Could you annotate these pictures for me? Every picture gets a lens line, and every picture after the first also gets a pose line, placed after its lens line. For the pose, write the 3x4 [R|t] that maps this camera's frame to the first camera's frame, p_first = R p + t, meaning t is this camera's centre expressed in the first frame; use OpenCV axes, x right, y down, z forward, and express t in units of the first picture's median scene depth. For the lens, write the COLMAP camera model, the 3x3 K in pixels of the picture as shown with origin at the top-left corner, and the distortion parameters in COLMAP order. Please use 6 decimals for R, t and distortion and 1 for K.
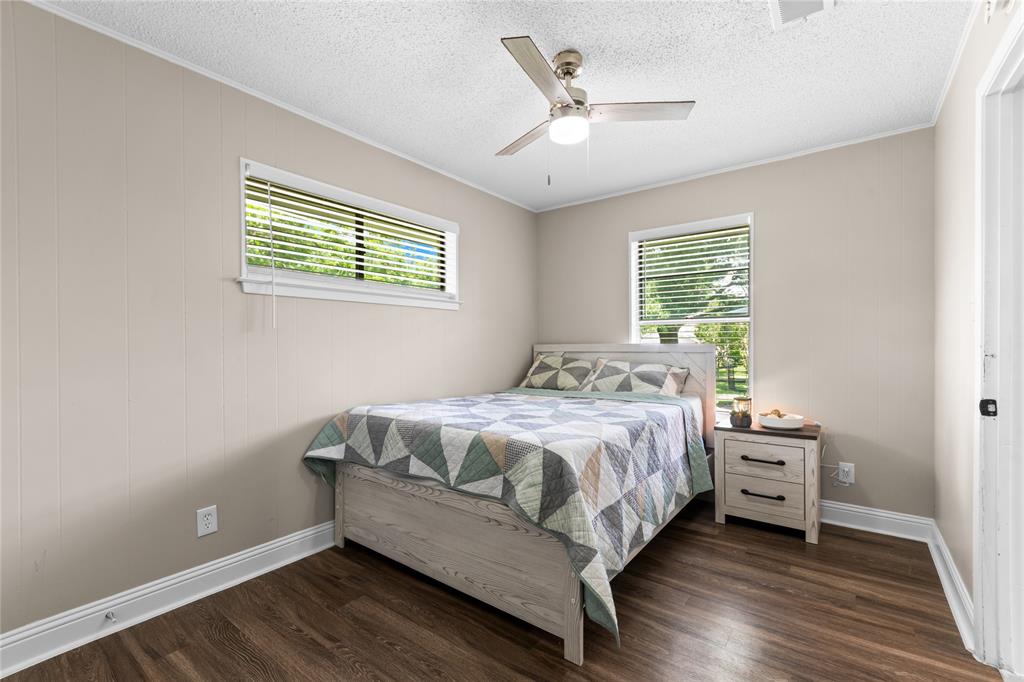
lens RADIAL K [[447.6, 0, 514.8], [0, 447.6, 344.6], [0, 0, 1]] dist [0.001014, 0.000900]
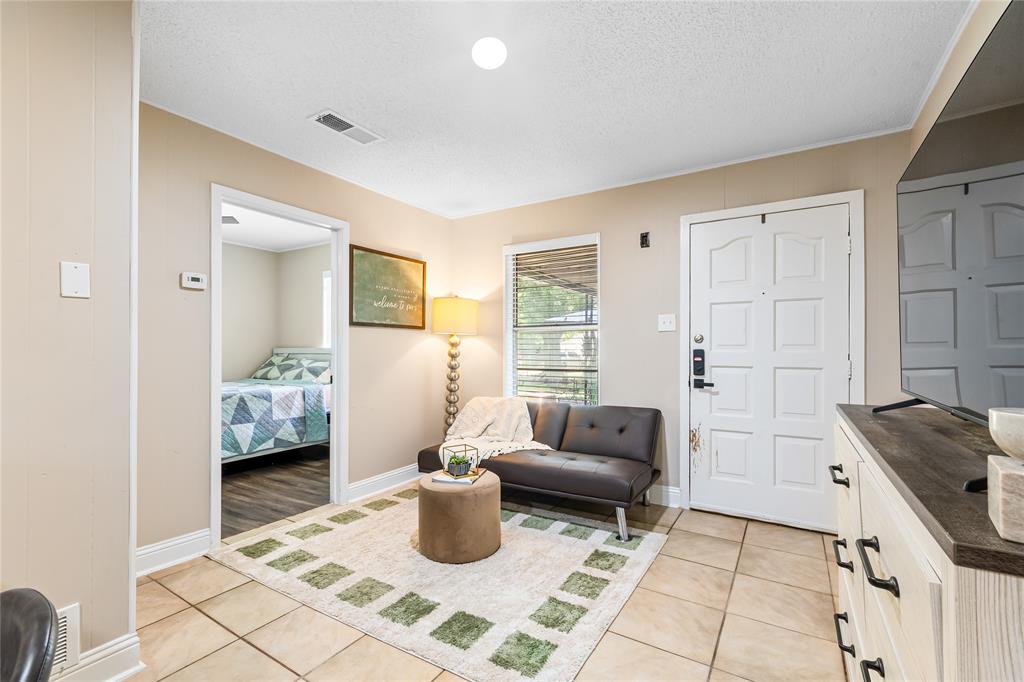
lens RADIAL K [[447.6, 0, 511.1], [0, 447.6, 343.6], [0, 0, 1]] dist [0.001014, 0.000900]
pose [[0.995601, 0.000536, 0.093697, 0.757186], [0.000178, 0.999971, -0.007607, -0.004177], [-0.093698, 0.007590, 0.995572, -0.517426]]
